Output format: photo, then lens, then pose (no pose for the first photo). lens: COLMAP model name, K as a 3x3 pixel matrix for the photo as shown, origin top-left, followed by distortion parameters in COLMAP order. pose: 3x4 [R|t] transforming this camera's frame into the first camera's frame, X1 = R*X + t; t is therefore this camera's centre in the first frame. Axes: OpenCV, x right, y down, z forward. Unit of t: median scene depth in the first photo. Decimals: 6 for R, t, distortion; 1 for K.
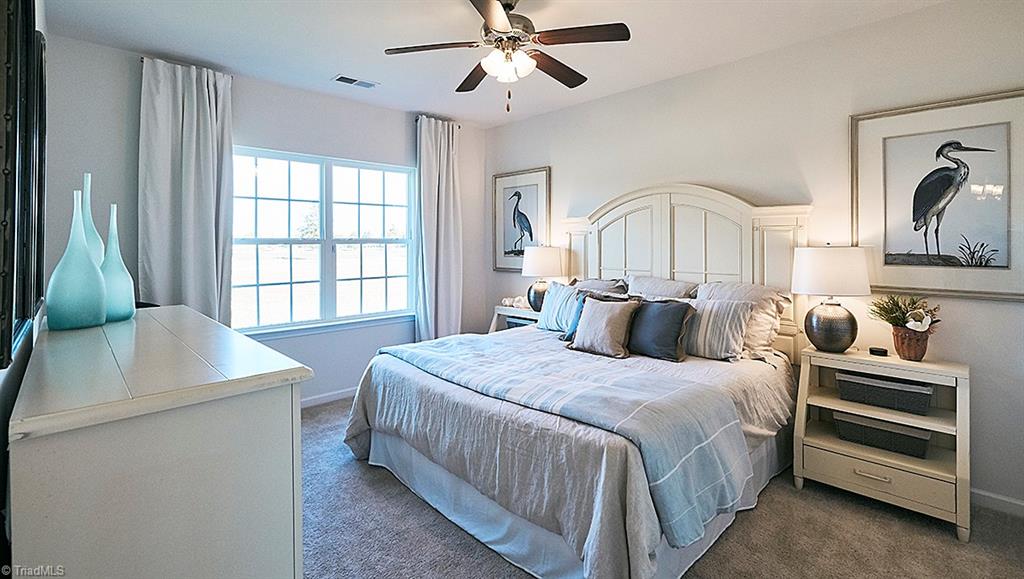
lens RADIAL K [[469.9, 0, 512.0], [0, 469.9, 241.4], [0, 0, 1]] dist [-0.000453, 0.000191]
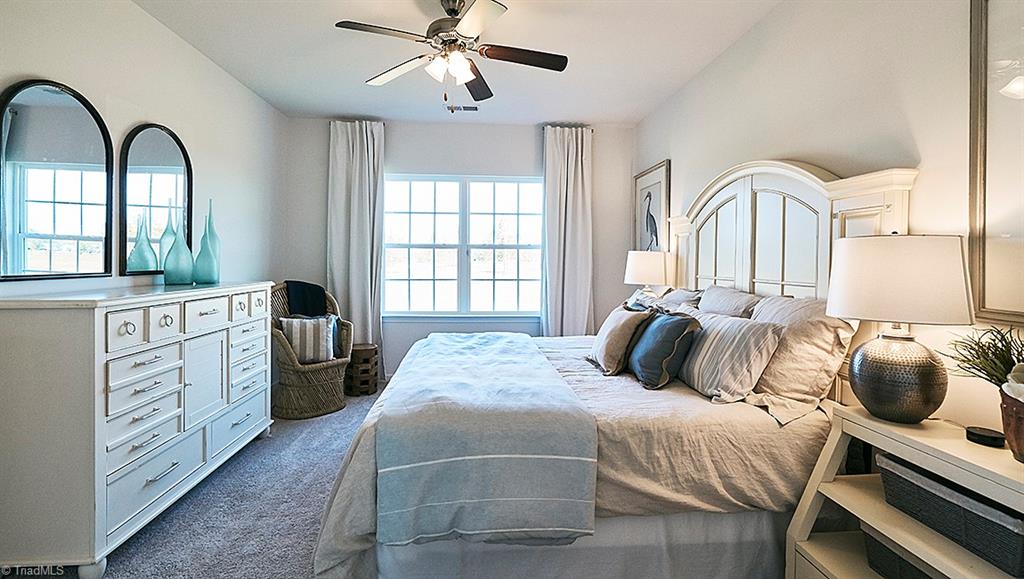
lens RADIAL K [[466.6, 0, 508.9], [0, 466.6, 263.2], [0, 0, 1]] dist [-0.001365, 0.000344]
pose [[0.762608, 0.014947, -0.646688, 0.481883], [-0.010533, 0.999887, 0.010690, 0.029658], [0.646775, -0.001340, 0.762680, 0.183215]]
